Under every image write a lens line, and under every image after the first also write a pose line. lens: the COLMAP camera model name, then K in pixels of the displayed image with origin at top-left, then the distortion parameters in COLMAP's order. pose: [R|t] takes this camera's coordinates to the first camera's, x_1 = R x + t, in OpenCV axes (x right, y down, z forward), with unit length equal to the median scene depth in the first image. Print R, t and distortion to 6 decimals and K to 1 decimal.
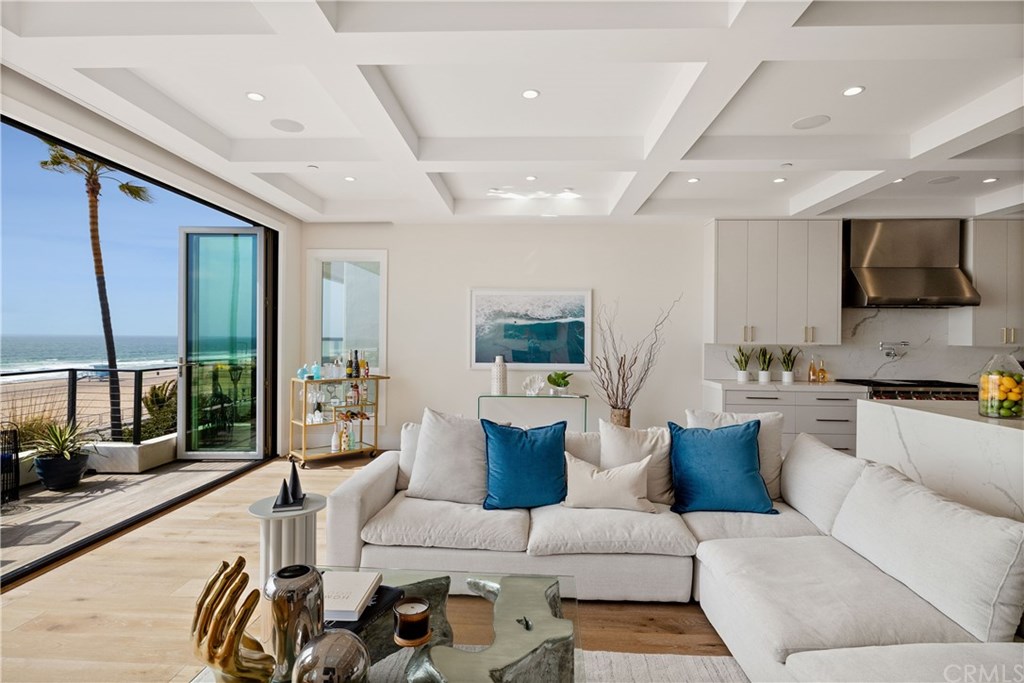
lens RADIAL K [[509.6, 0, 516.5], [0, 509.6, 341.9], [0, 0, 1]] dist [-0.002576, -0.000228]
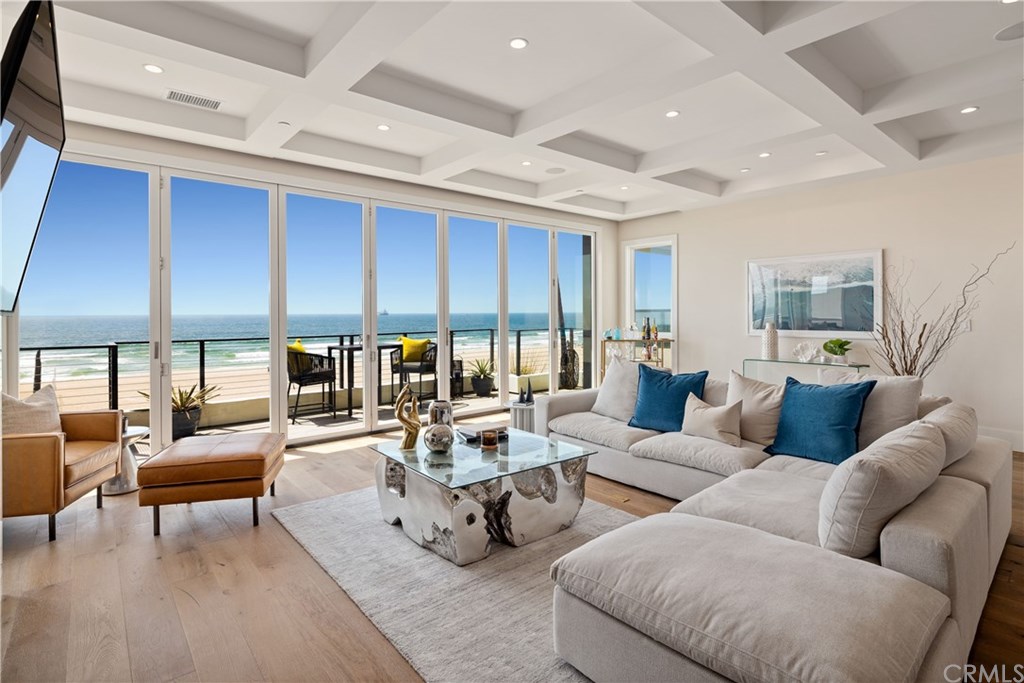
lens RADIAL K [[493.3, 0, 508.0], [0, 493.3, 311.1], [0, 0, 1]] dist [-0.004630, -0.001205]
pose [[0.672761, -0.017752, -0.739647, 0.350902], [0.009021, 0.999835, -0.015792, 0.014664], [0.739805, 0.003952, 0.672810, -0.079724]]
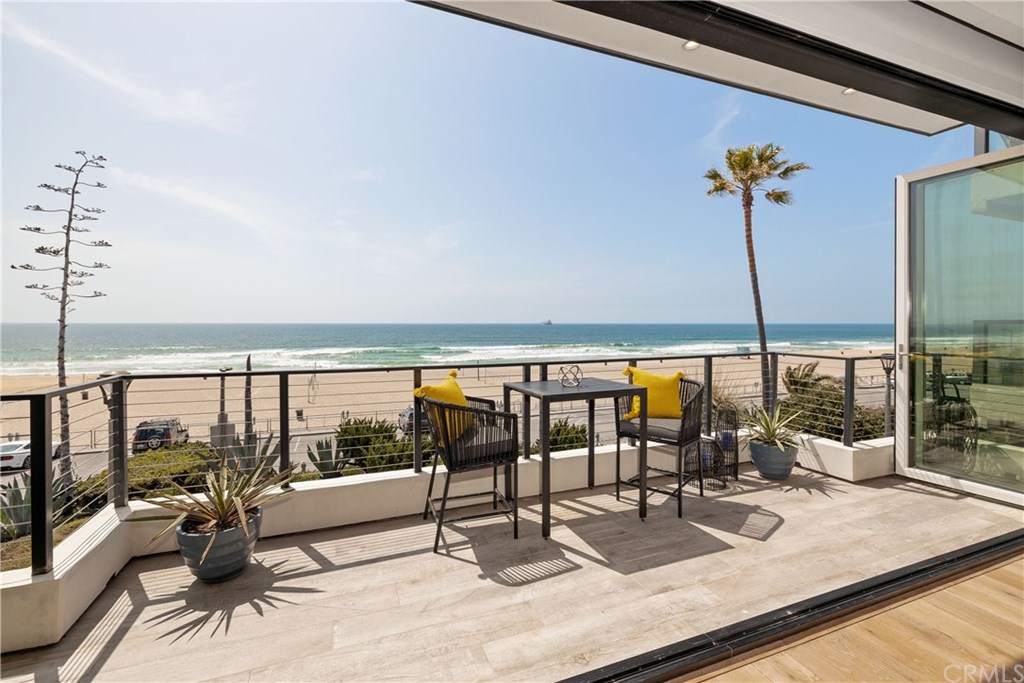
lens RADIAL K [[436.0, 0, 510.0], [0, 436.0, 322.5], [0, 0, 1]] dist [0.001376, 0.001036]
pose [[0.393695, -0.014660, -0.919124, -0.236917], [0.001233, 0.999880, -0.015420, 0.006123], [0.919240, 0.004937, 0.393666, 0.159292]]
